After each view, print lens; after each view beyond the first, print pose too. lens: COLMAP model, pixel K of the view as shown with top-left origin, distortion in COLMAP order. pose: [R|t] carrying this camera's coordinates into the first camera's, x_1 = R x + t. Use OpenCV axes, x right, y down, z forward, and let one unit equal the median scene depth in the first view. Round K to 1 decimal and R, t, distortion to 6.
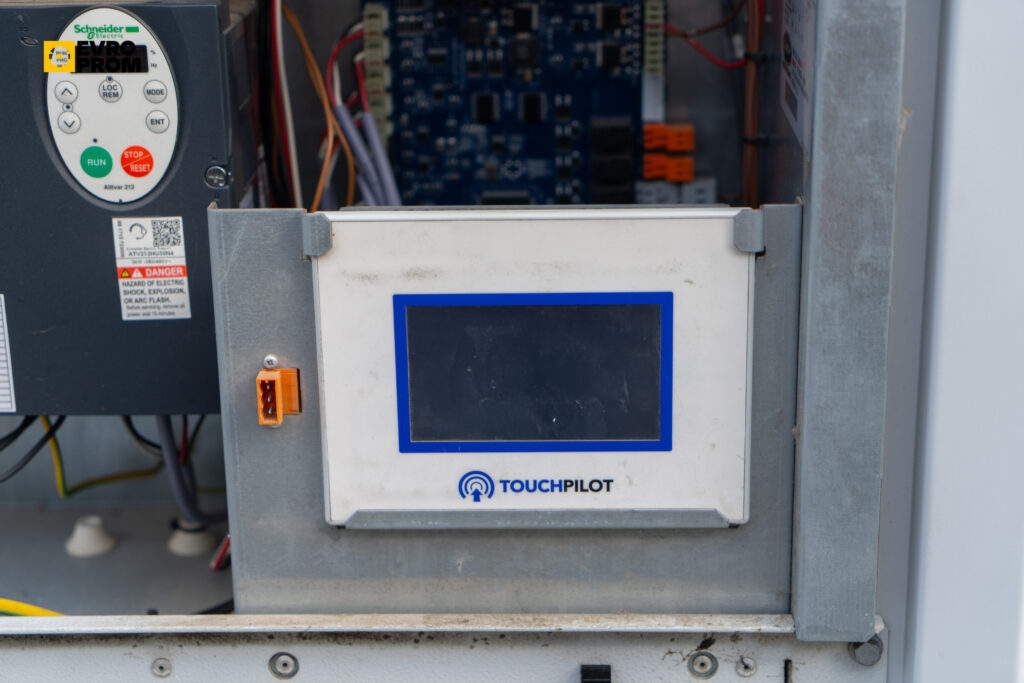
lens RADIAL K [[1842.7, 0, 512.8], [0, 1842.7, 308.2], [0, 0, 1]] dist [0.036330, 0.126848]
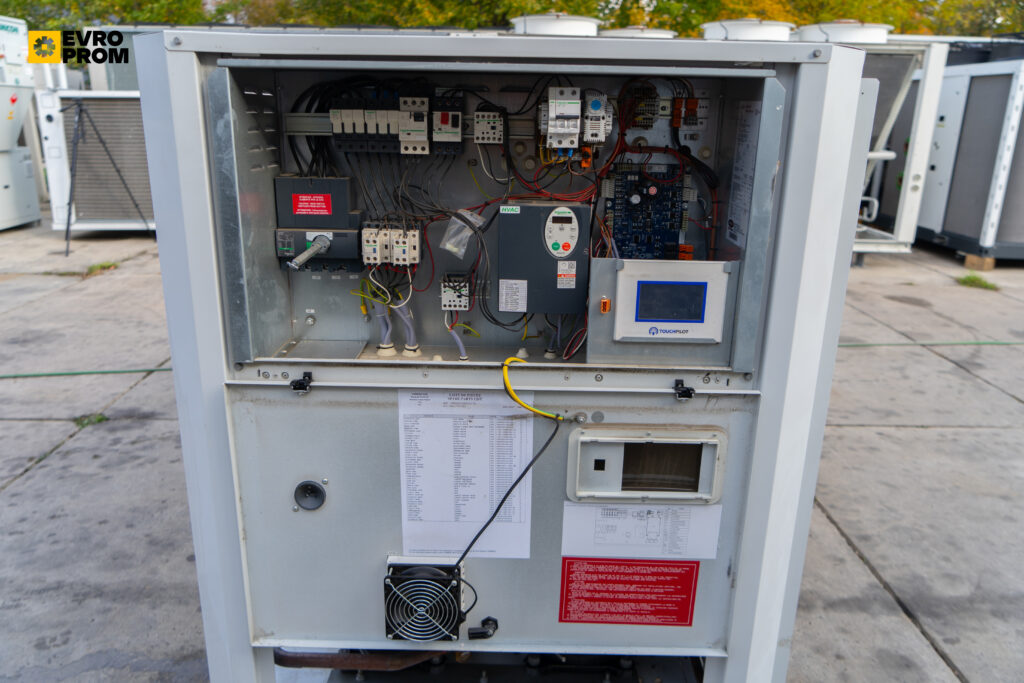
lens RADIAL K [[731.5, 0, 512.7], [0, 731.5, 329.2], [0, 0, 1]] dist [-0.006767, 0.004326]
pose [[0.998837, 0.028386, 0.038972, -0.371100], [-0.027516, 0.999364, -0.022670, 0.132682], [-0.039591, 0.021571, 0.998983, -0.532959]]
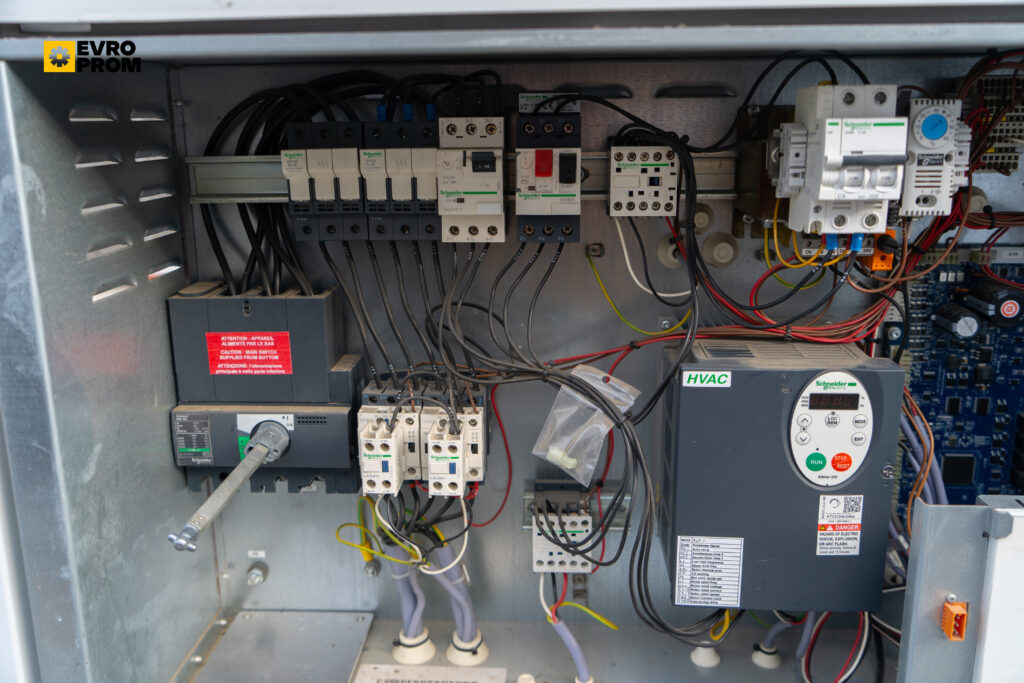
lens RADIAL K [[878.3, 0, 514.2], [0, 878.3, 331.7], [0, 0, 1]] dist [-0.005138, 0.007831]
pose [[0.999830, 0.013489, -0.012532, -0.482057], [-0.014264, 0.997849, -0.063983, -0.140102], [0.011642, 0.064151, 0.997872, 0.219550]]
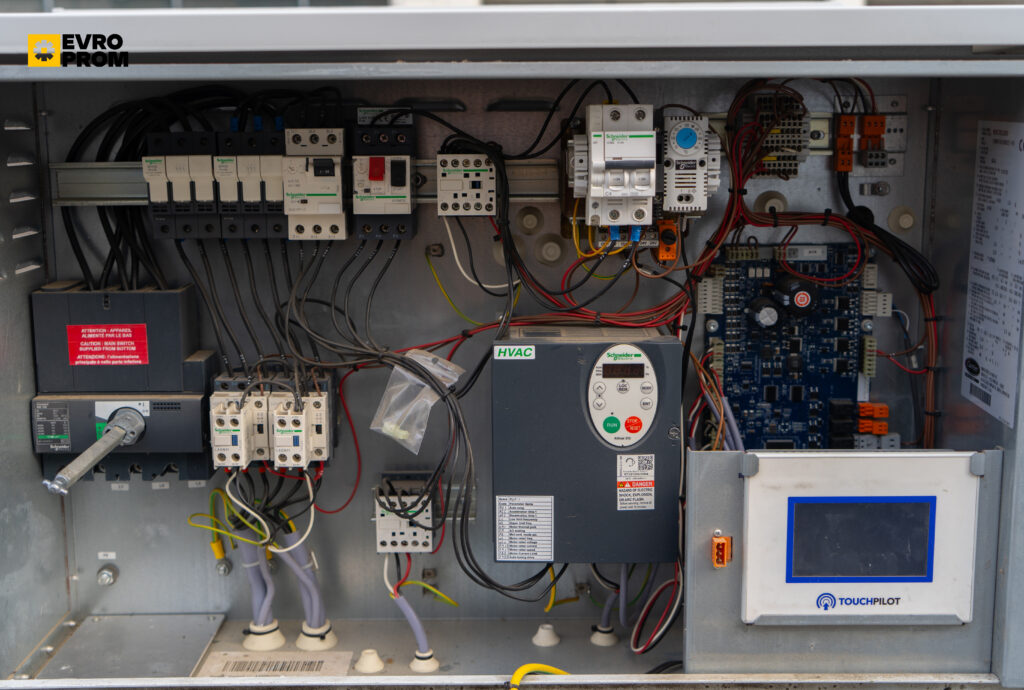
lens RADIAL K [[1258.7, 0, 512.3], [0, 1258.7, 332.0], [0, 0, 1]] dist [0.012781, 0.045225]
pose [[0.999201, 0.007578, 0.039254, -0.376296], [-0.002127, 0.990556, -0.137092, 0.002756], [-0.039923, 0.136899, 0.989780, -0.270249]]
